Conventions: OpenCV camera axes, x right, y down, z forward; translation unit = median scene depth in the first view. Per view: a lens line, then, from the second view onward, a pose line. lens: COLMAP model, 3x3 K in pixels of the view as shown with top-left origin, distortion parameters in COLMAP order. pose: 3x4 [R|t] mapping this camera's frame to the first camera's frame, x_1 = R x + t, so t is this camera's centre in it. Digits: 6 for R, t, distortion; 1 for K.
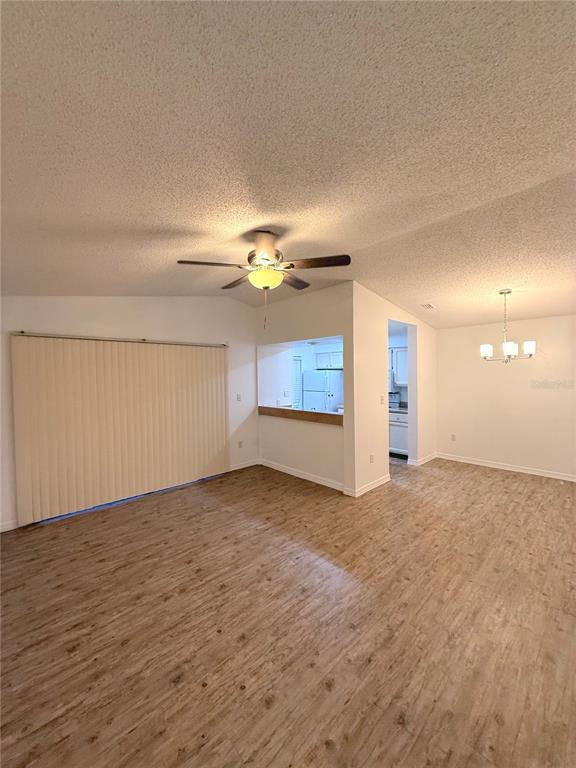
lens RADIAL K [[306.7, 0, 286.8], [0, 306.7, 380.8], [0, 0, 1]] dist [0.001360, 0.000396]
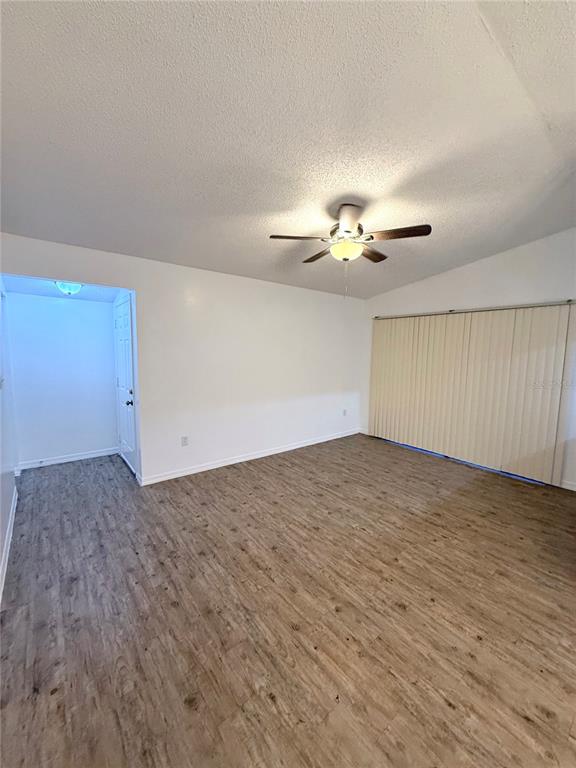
lens RADIAL K [[306.7, 0, 289.3], [0, 306.7, 383.8], [0, 0, 1]] dist [0.001360, 0.000396]
pose [[-0.078161, 0.120582, -0.989622, 0.718663], [-0.036626, 0.991641, 0.123721, 0.003689], [0.996268, 0.045916, -0.073091, 0.605257]]
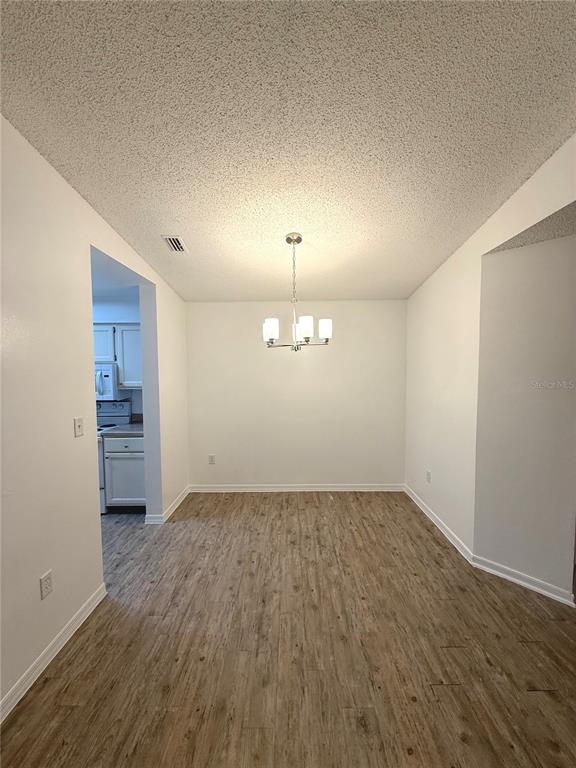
lens RADIAL K [[306.7, 0, 287.0], [0, 306.7, 382.9], [0, 0, 1]] dist [0.001360, 0.000396]
pose [[0.695289, -0.028671, 0.718159, 0.254561], [0.013965, 0.999554, 0.026385, -0.009448], [-0.718595, -0.008316, 0.695379, 0.604524]]
